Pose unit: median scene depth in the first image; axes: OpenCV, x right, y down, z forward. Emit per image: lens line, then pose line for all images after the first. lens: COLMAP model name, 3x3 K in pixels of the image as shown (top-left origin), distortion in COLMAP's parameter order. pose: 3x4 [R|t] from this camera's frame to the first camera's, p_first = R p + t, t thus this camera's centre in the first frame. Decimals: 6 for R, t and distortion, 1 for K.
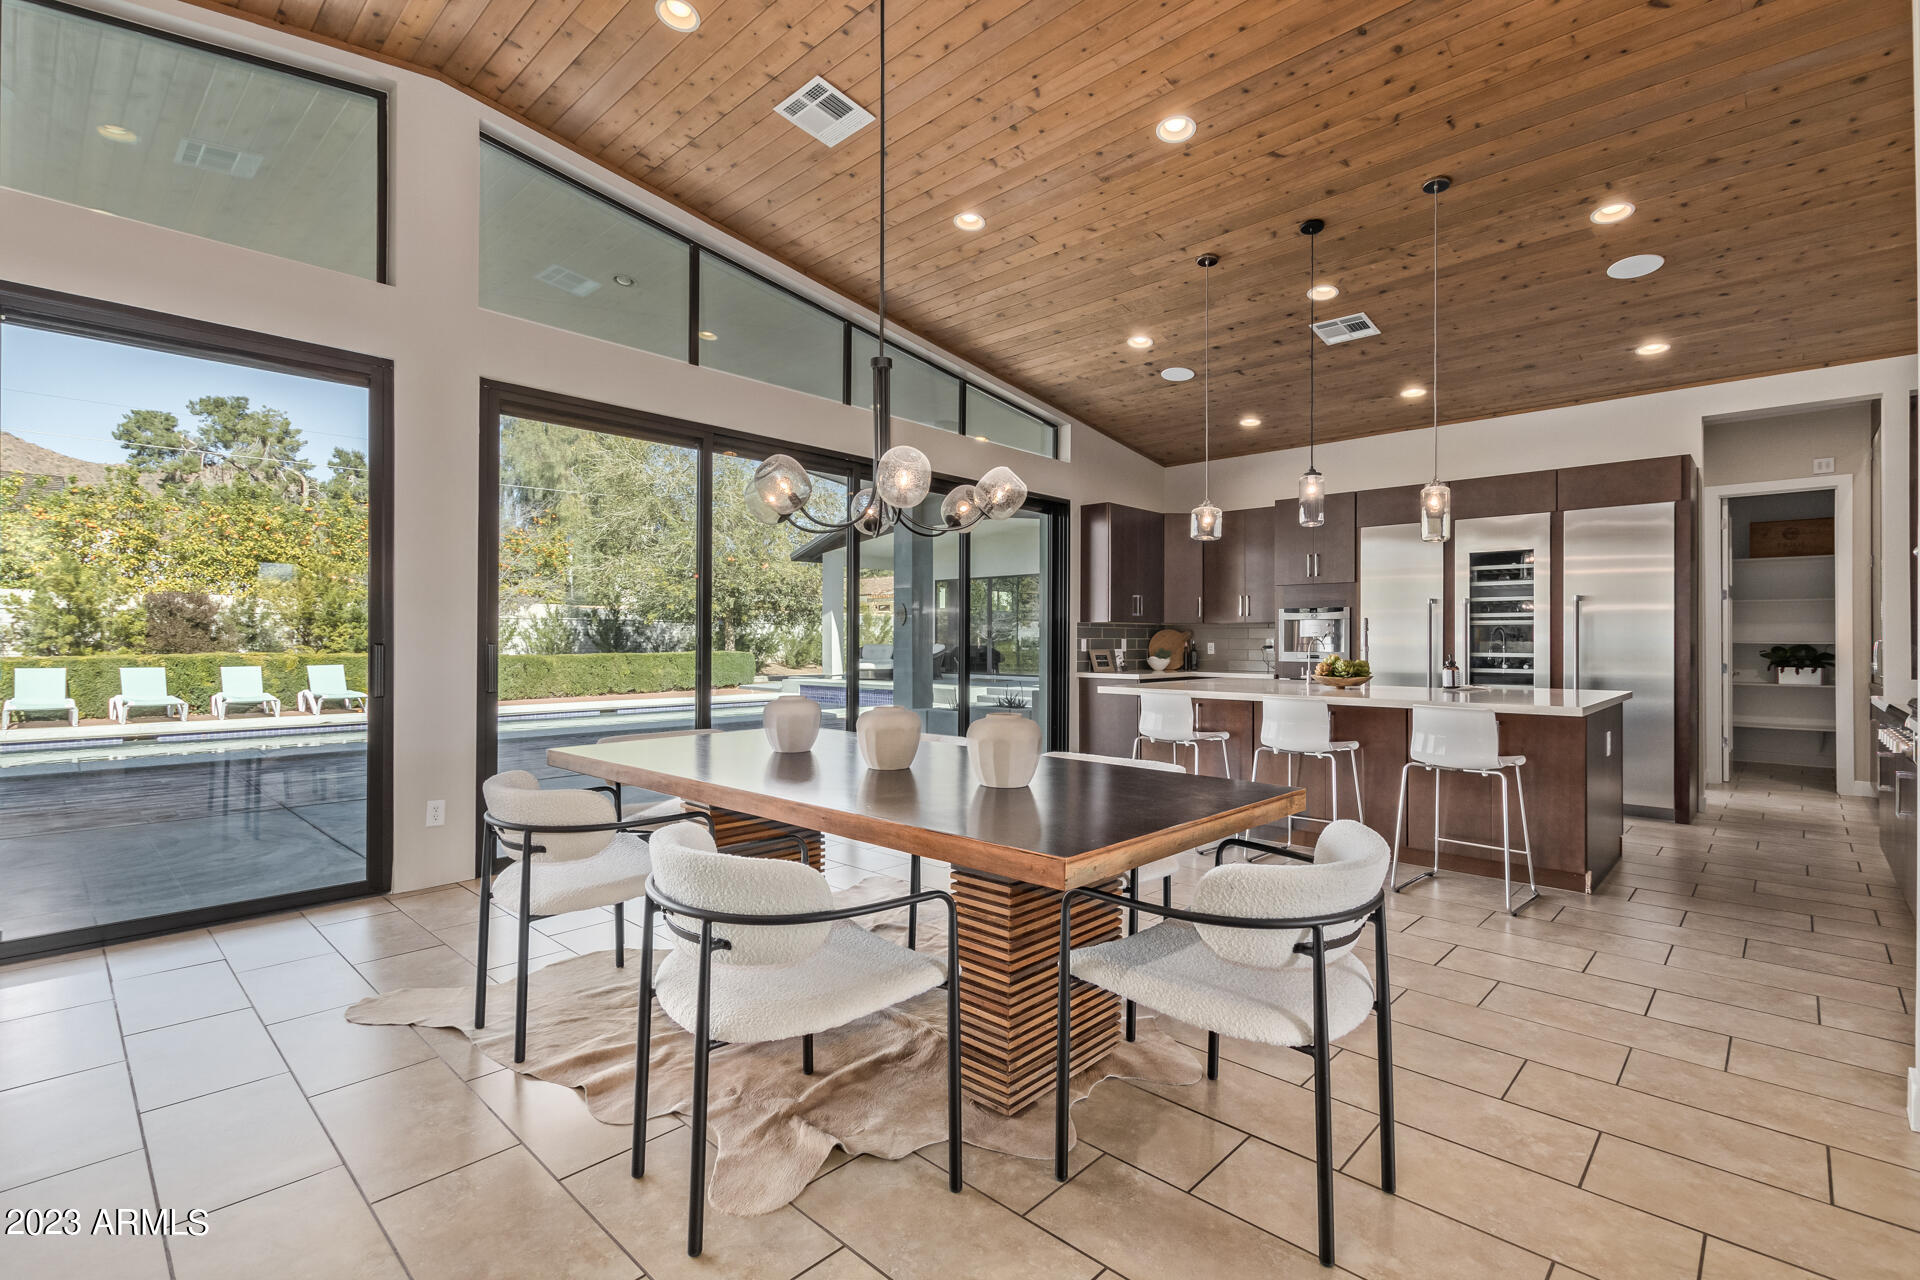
lens RADIAL K [[876.0, 0, 950.4], [0, 876.0, 632.8], [0, 0, 1]] dist [0.009801, -0.004735]
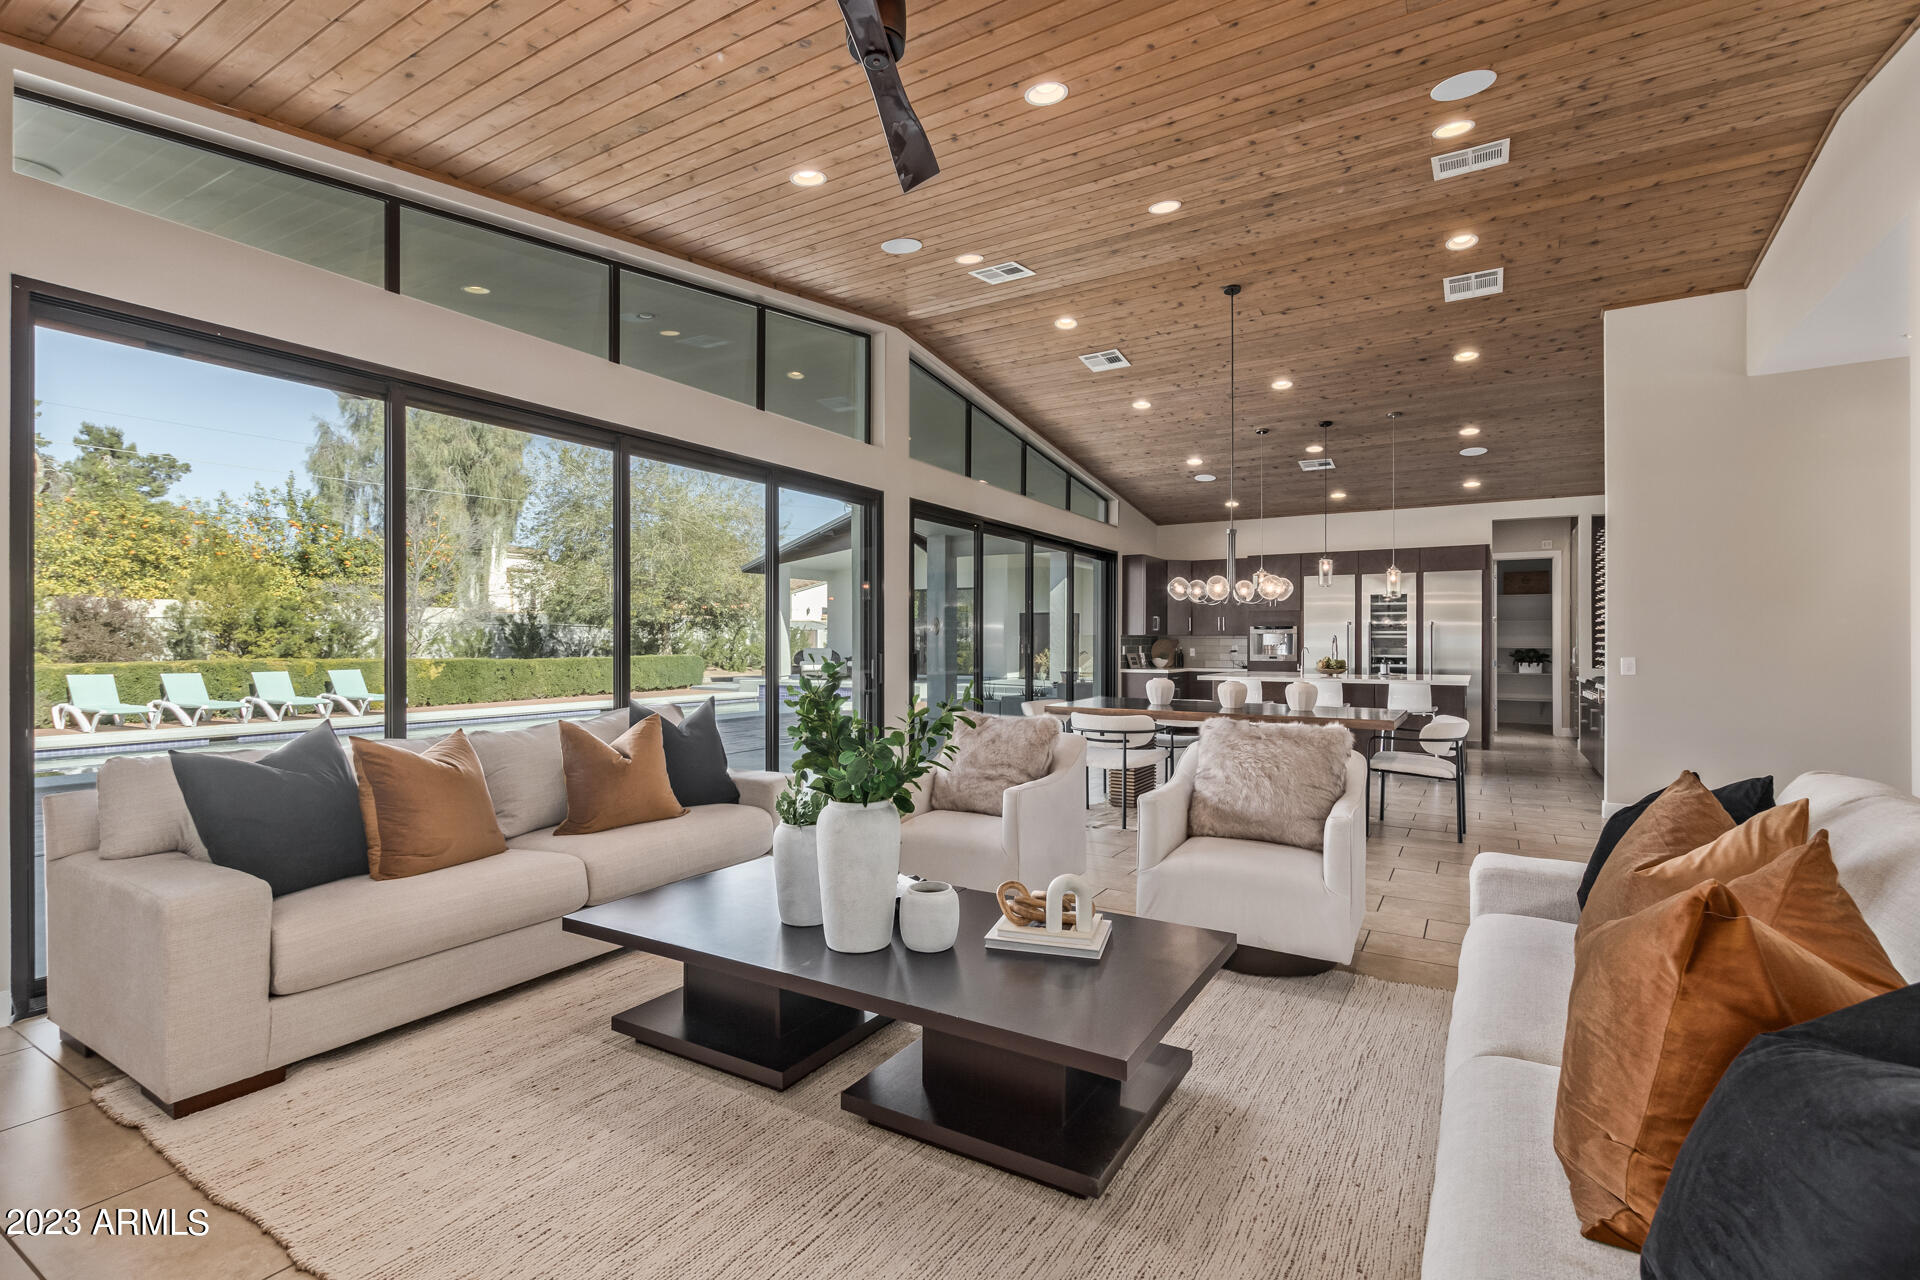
lens RADIAL K [[876.0, 0, 955.2], [0, 876.0, 633.1], [0, 0, 1]] dist [0.009801, -0.004735]
pose [[0.976765, 0.001174, 0.214309, -0.451710], [-0.000742, 0.999998, -0.002093, -0.012065], [-0.214310, 0.001885, 0.976764, -0.383520]]
